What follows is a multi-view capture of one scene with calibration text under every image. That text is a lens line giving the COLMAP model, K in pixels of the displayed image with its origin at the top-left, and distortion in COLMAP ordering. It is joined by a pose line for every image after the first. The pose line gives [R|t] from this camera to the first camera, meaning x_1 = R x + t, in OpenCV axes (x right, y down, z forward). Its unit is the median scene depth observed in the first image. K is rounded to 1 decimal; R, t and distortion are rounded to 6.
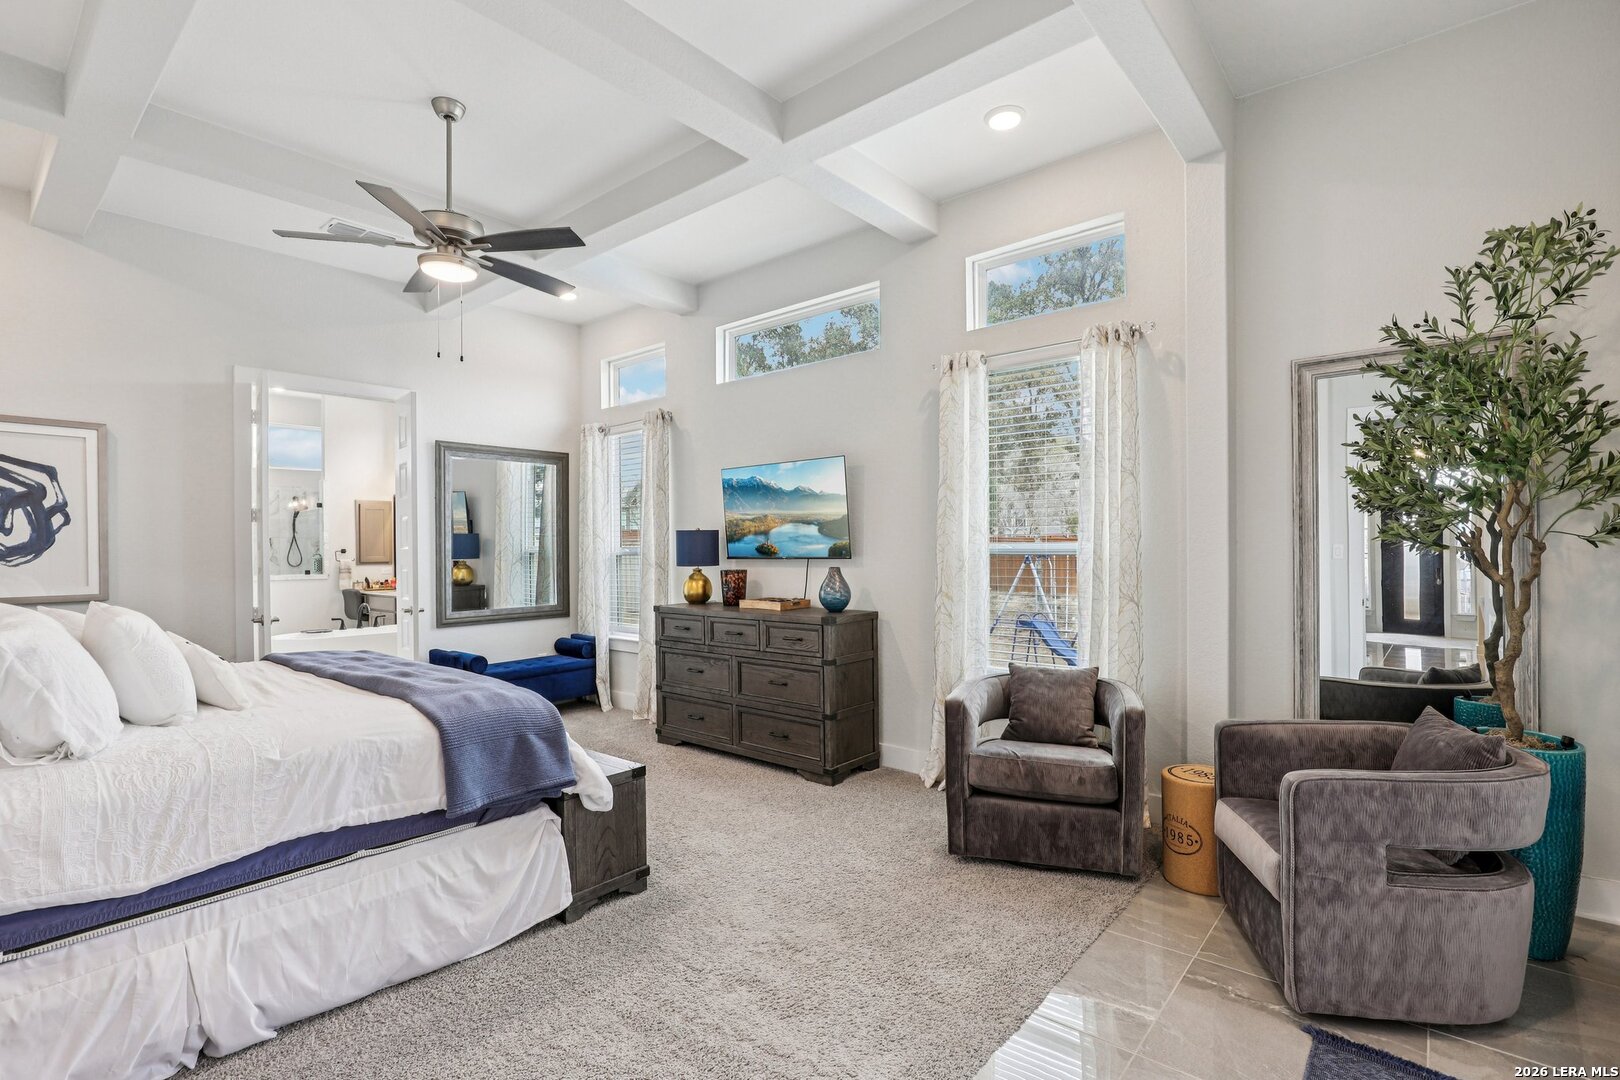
lens RADIAL K [[765.8, 0, 810.0], [0, 765.8, 540.0], [0, 0, 1]] dist [-0.000602, -0.000204]
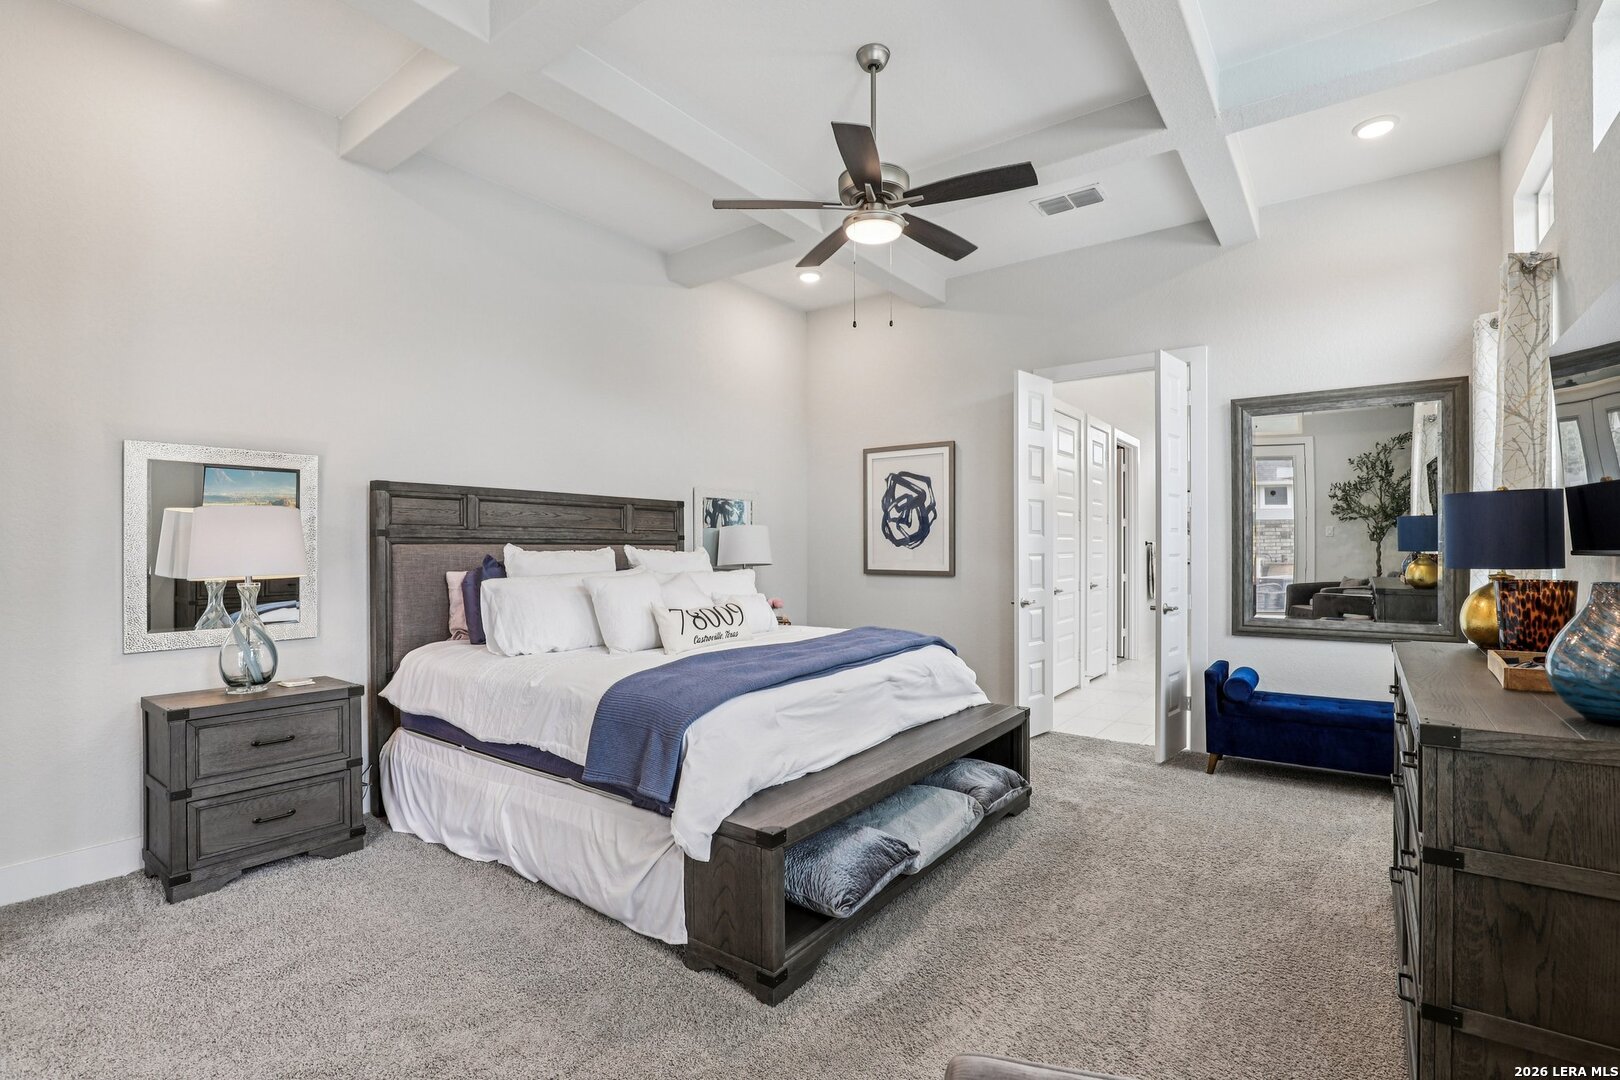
lens RADIAL K [[748.7, 0, 810.0], [0, 748.7, 540.0], [0, 0, 1]] dist [0.001014, 0.000207]
pose [[0.074994, 0.003966, -0.997176, 0.354147], [0.015972, 0.999859, 0.005178, 0.007658], [0.997056, -0.016316, 0.074920, 0.689157]]
